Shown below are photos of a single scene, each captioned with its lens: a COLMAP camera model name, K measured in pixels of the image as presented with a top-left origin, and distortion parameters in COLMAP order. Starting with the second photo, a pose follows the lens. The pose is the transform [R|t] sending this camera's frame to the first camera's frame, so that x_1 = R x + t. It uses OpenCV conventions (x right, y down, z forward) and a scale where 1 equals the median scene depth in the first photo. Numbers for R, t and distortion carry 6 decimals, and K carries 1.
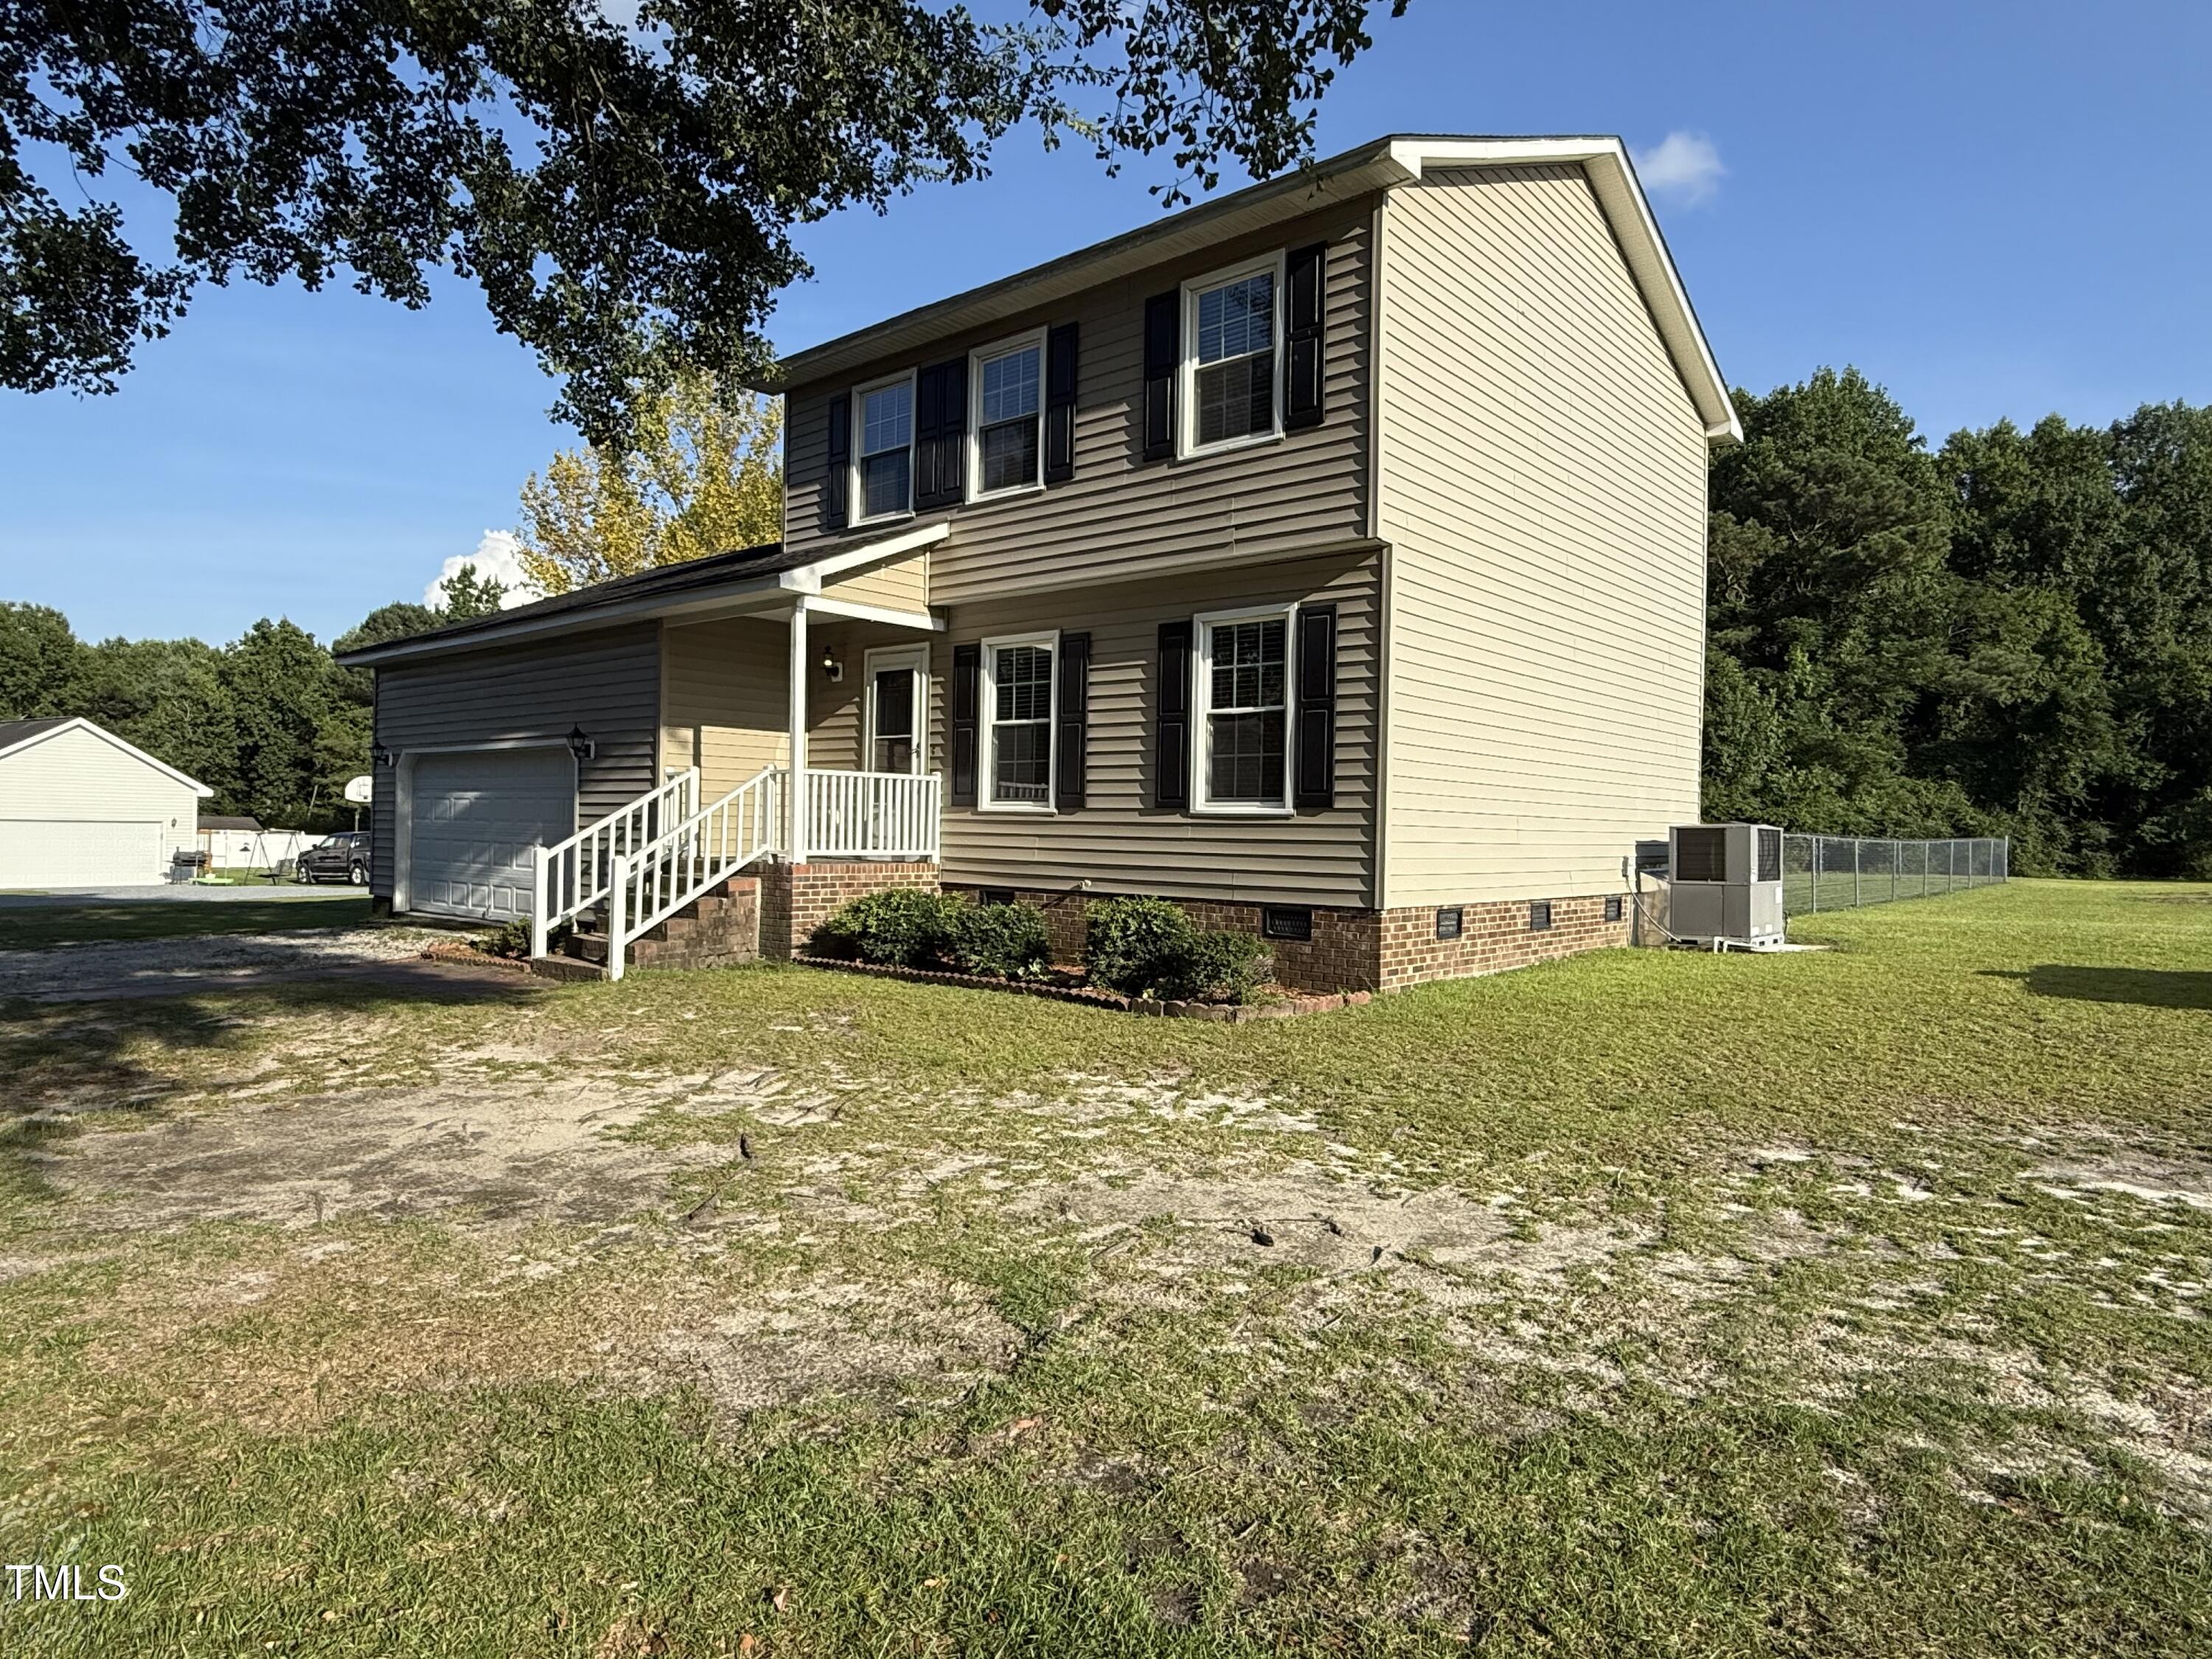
lens RADIAL K [[1333.0, 0, 1106.9], [0, 1333.0, 826.1], [0, 0, 1]] dist [-0.000421, 0.000196]
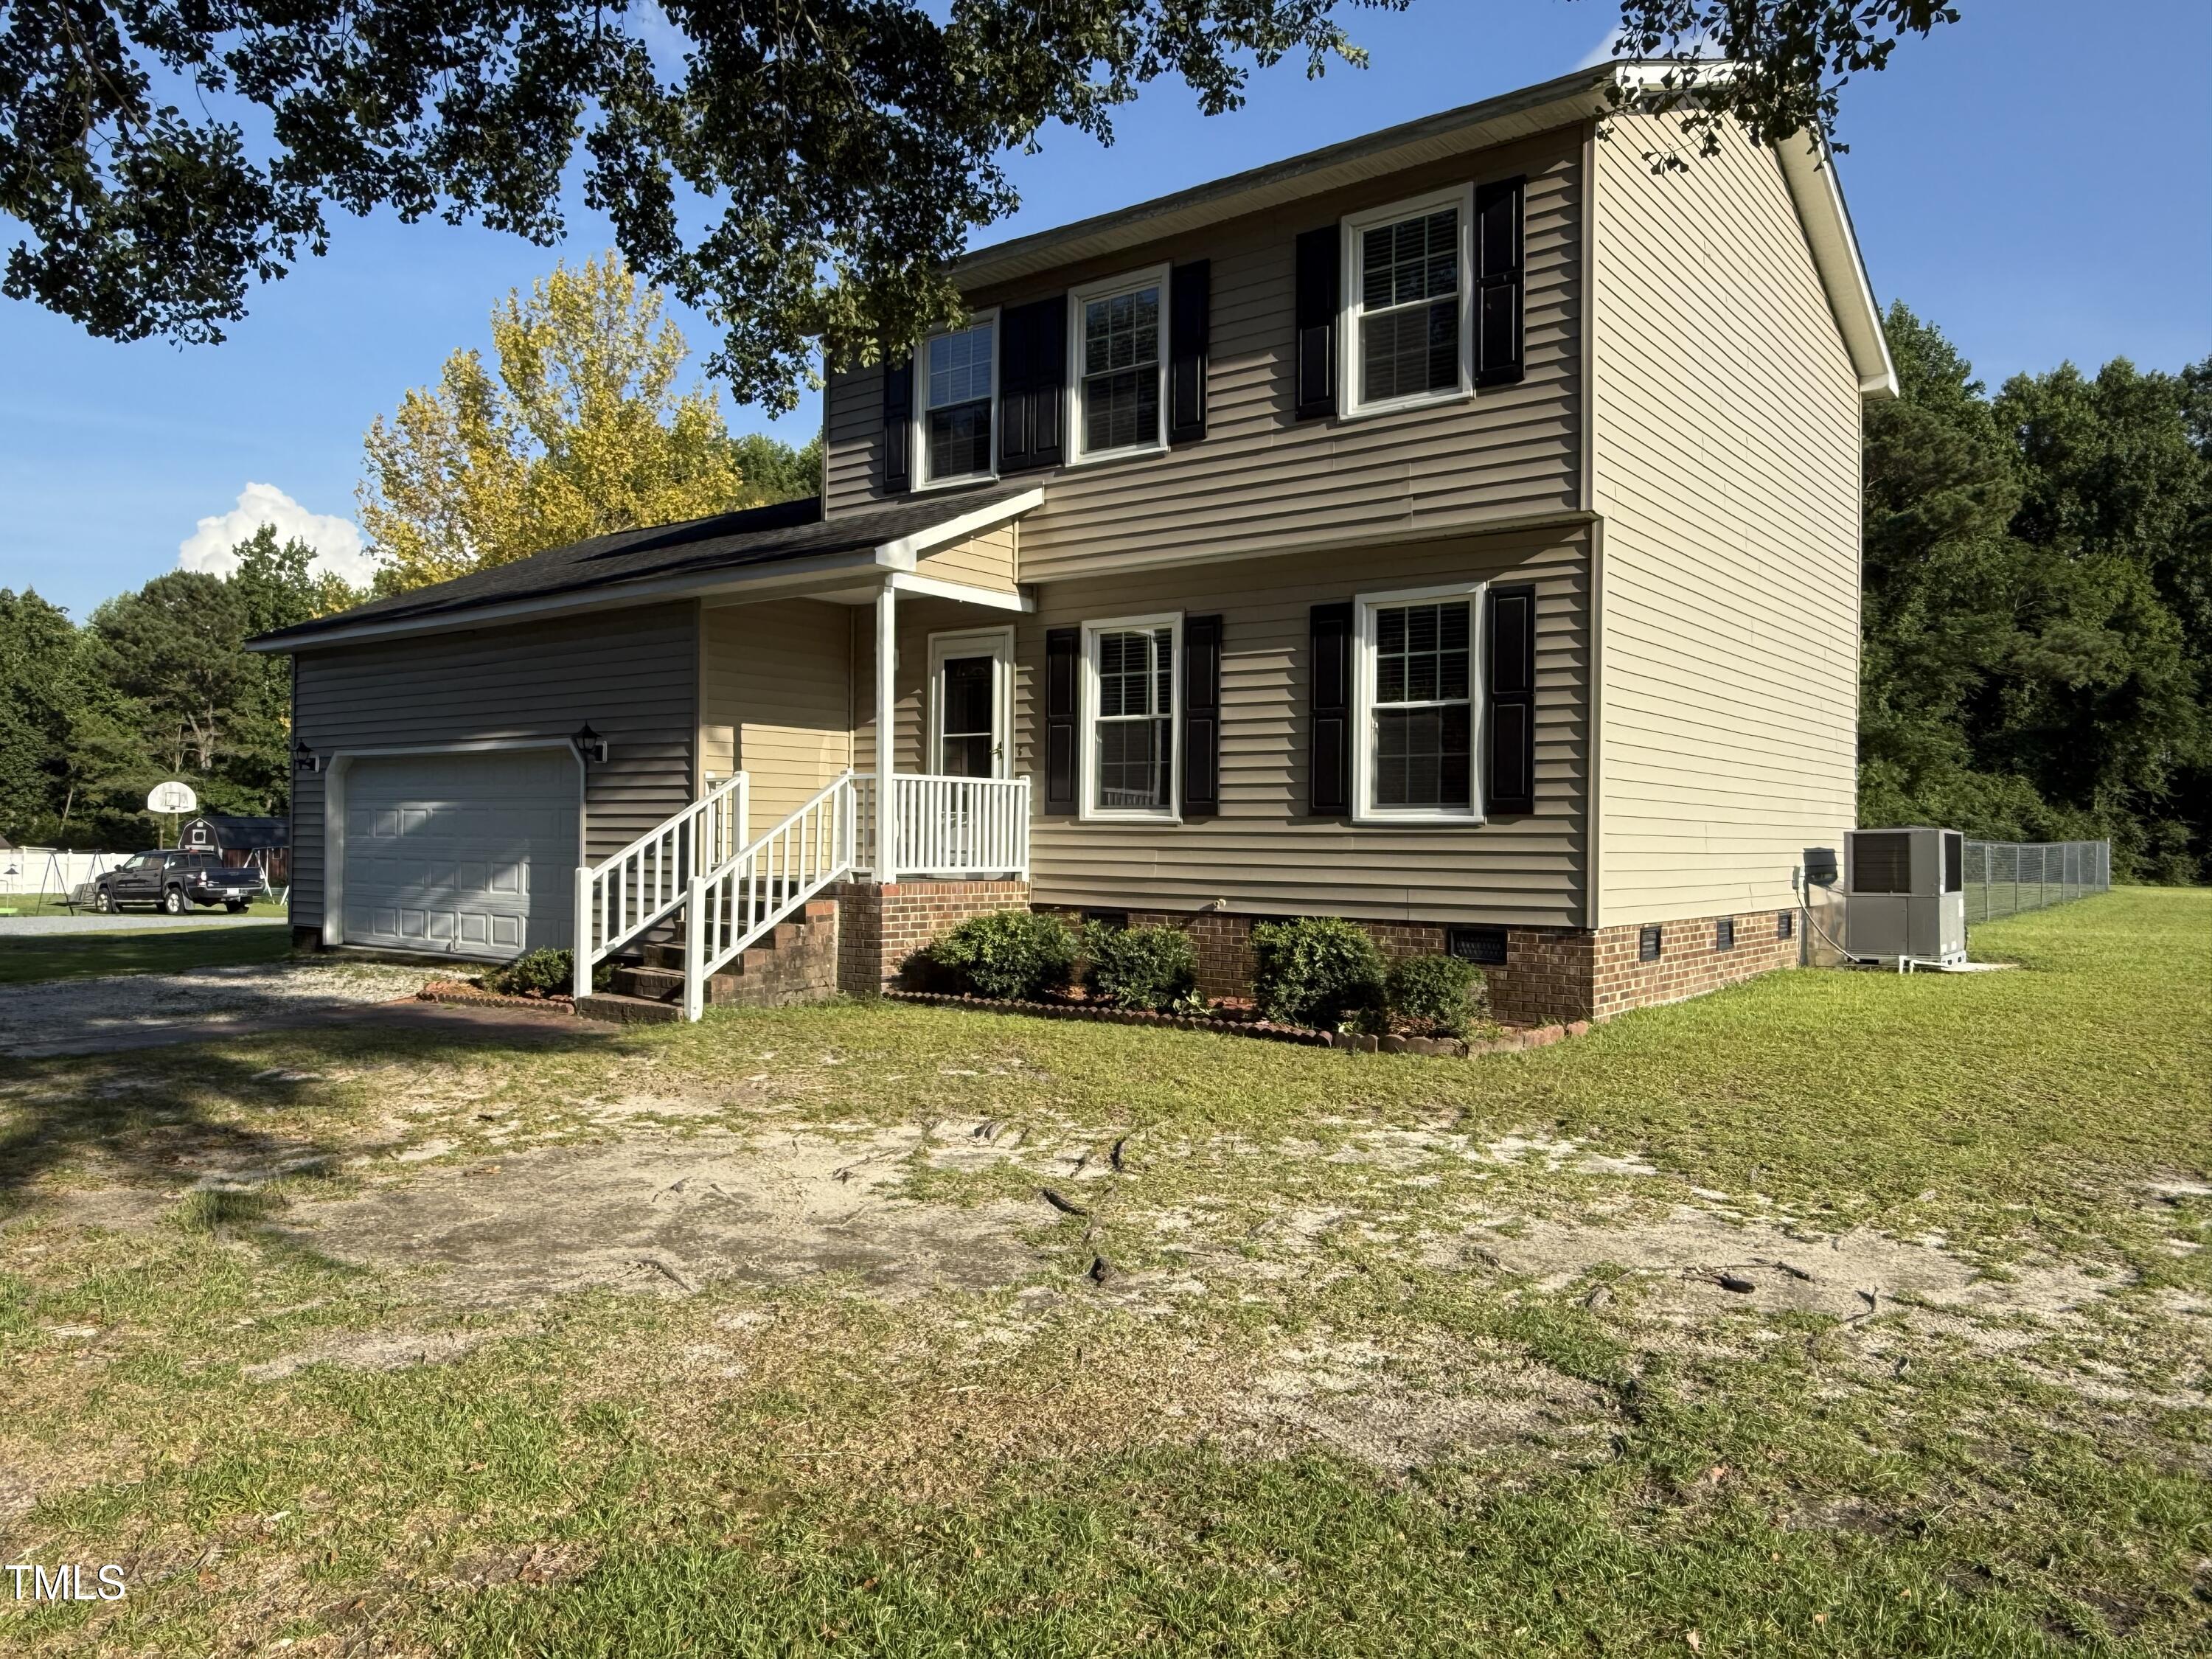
lens RADIAL K [[1580.6, 0, 1097.0], [0, 1580.6, 833.3], [0, 0, 1]] dist [-0.001606, 0.000095]
pose [[0.998522, -0.008149, 0.053730, -0.162190], [0.008176, 0.999967, -0.000272, -0.003105], [-0.053726, 0.000711, 0.998555, -0.029837]]
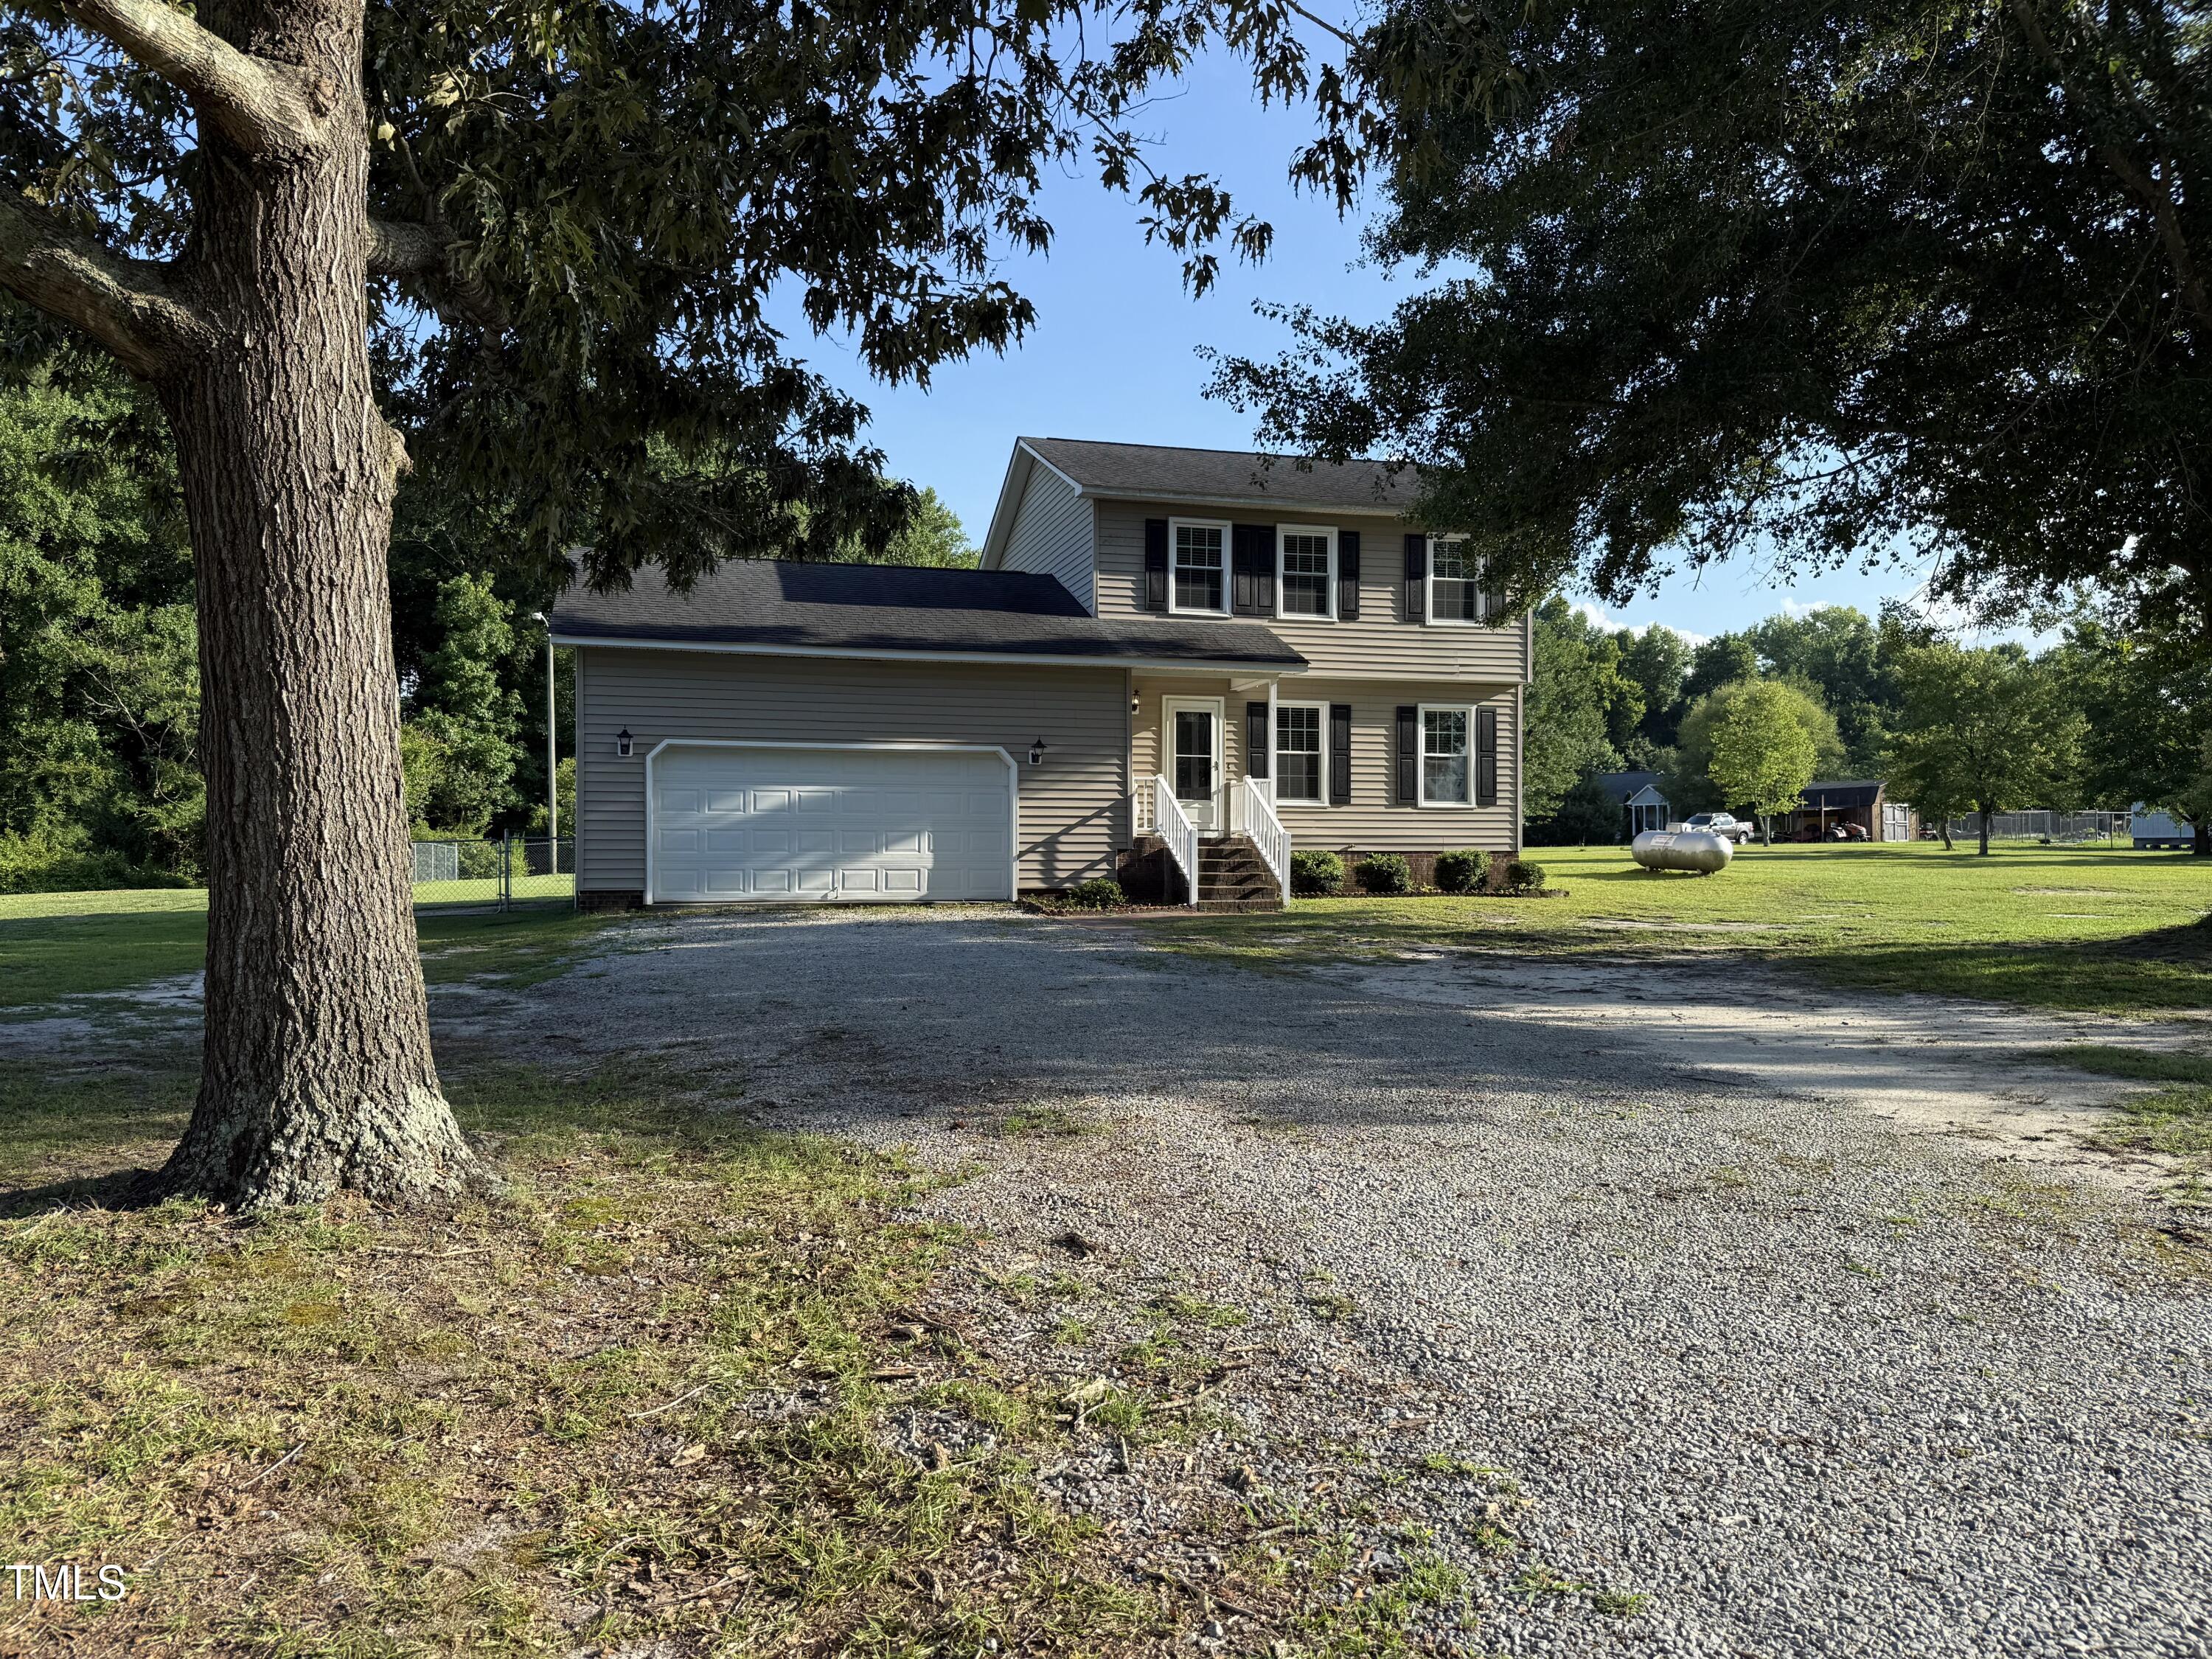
lens RADIAL K [[1591.7, 0, 1102.9], [0, 1591.7, 834.2], [0, 0, 1]] dist [0.054278, 0.000895]
pose [[0.552420, -0.011829, 0.833482, -2.115661], [0.006886, 0.999930, 0.009627, 0.004340], [-0.833537, 0.000421, 0.552463, 0.107731]]
